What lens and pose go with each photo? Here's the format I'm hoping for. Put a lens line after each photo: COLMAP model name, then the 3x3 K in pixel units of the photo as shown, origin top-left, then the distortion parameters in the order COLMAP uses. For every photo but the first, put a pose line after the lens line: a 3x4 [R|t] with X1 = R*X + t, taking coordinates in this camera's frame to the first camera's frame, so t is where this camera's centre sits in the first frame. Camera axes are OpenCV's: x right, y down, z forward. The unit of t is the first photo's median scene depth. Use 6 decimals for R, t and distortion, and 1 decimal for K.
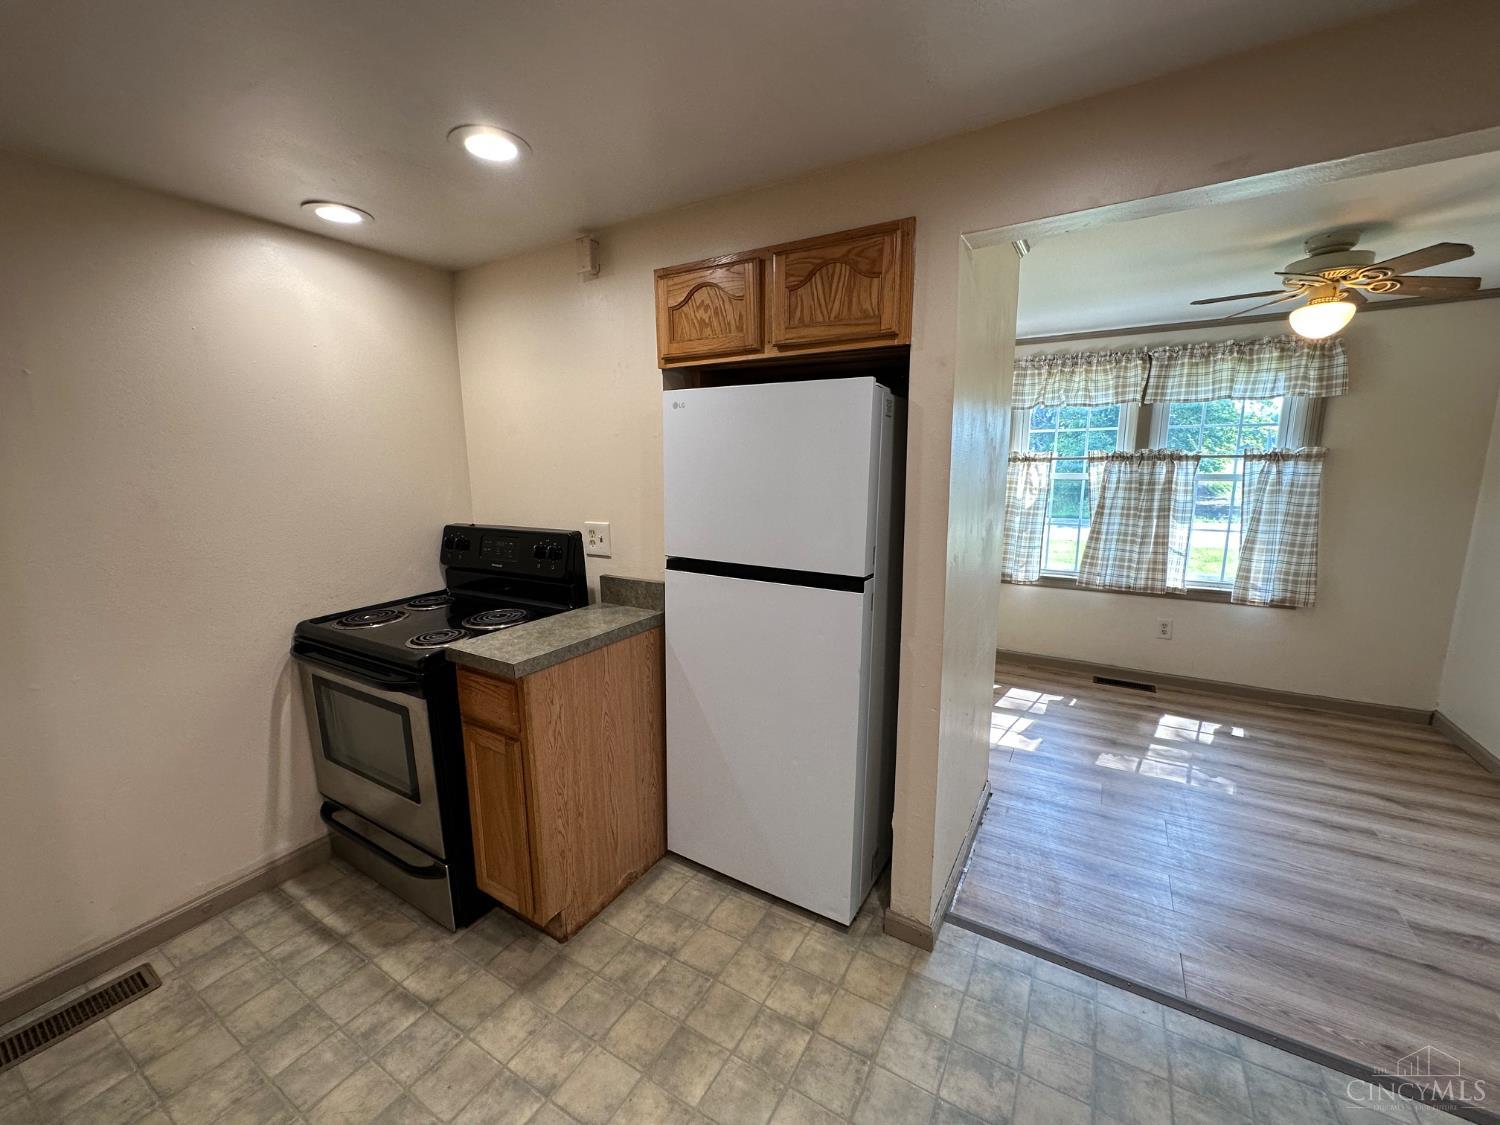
lens RADIAL K [[597.4, 0, 746.3], [0, 597.4, 565.7], [0, 0, 1]] dist [-0.000784, -0.000143]
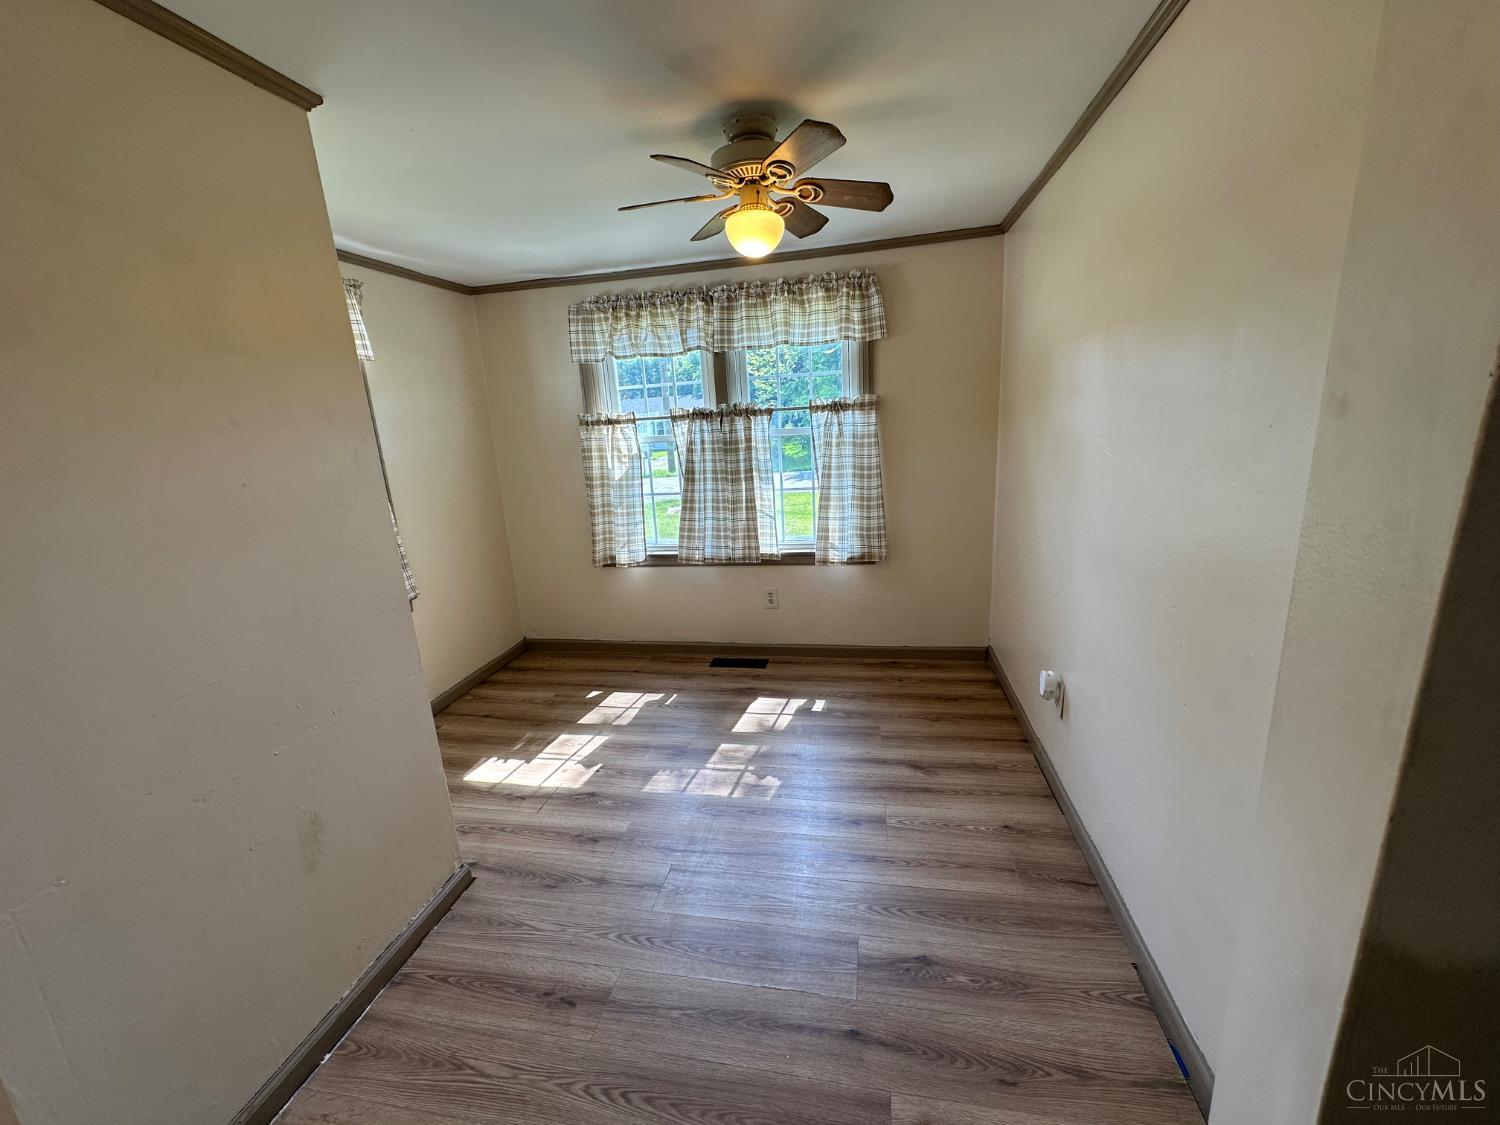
lens RADIAL K [[597.4, 0, 753.5], [0, 597.4, 563.9], [0, 0, 1]] dist [-0.000784, -0.000143]
pose [[0.937218, -0.131329, 0.323070, 0.423569], [0.111214, 0.990568, 0.080041, -0.027091], [-0.330534, -0.039086, 0.942984, 0.146137]]
